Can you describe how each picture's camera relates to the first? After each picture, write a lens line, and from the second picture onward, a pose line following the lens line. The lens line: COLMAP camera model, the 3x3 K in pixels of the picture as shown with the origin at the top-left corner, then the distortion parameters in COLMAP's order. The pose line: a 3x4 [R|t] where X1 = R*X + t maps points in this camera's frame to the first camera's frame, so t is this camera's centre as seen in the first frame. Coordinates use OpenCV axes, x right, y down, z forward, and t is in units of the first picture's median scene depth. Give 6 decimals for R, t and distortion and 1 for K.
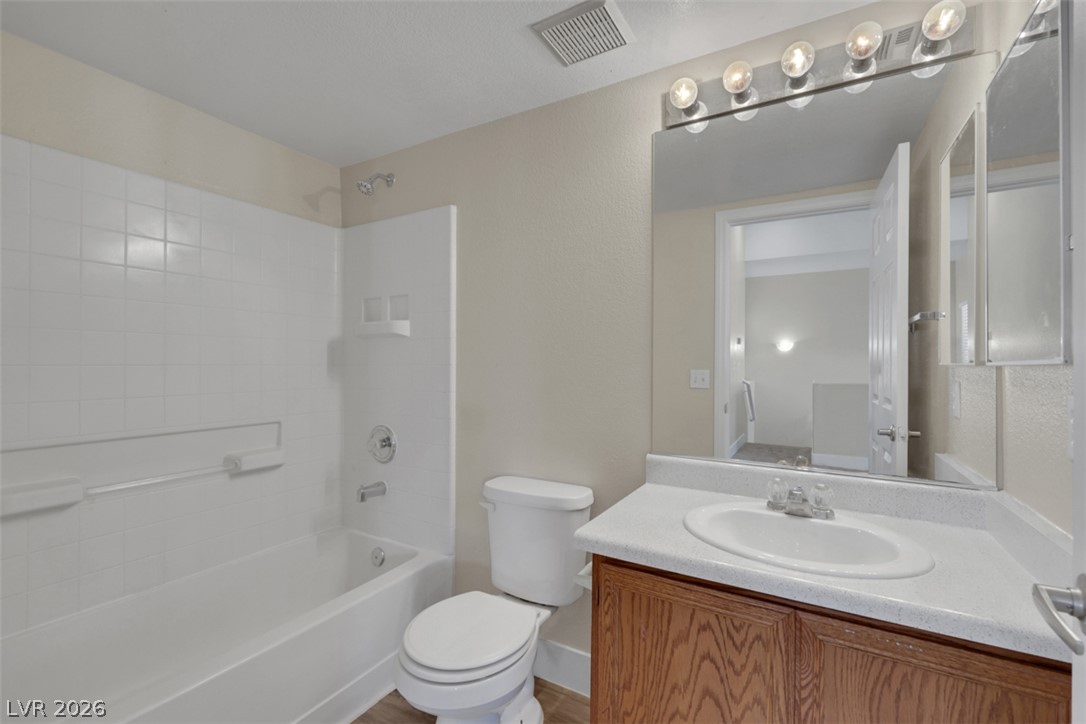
lens RADIAL K [[481.9, 0, 543.0], [0, 481.9, 362.0], [0, 0, 1]] dist [-0.001869, -0.000221]
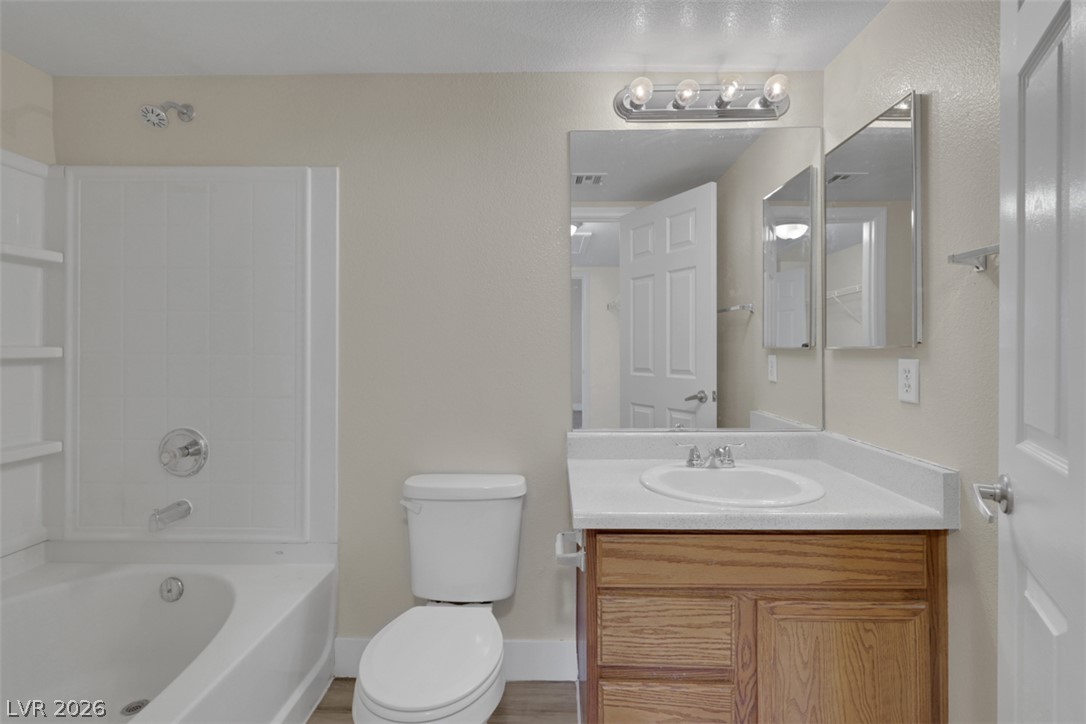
lens RADIAL K [[449.5, 0, 544.3], [0, 449.5, 347.8], [0, 0, 1]] dist [0.000131, 0.000022]
pose [[0.882929, -0.014350, 0.469288, -0.300085], [0.009908, 0.999880, 0.011933, -0.003114], [-0.469403, -0.005886, 0.882965, 0.163936]]
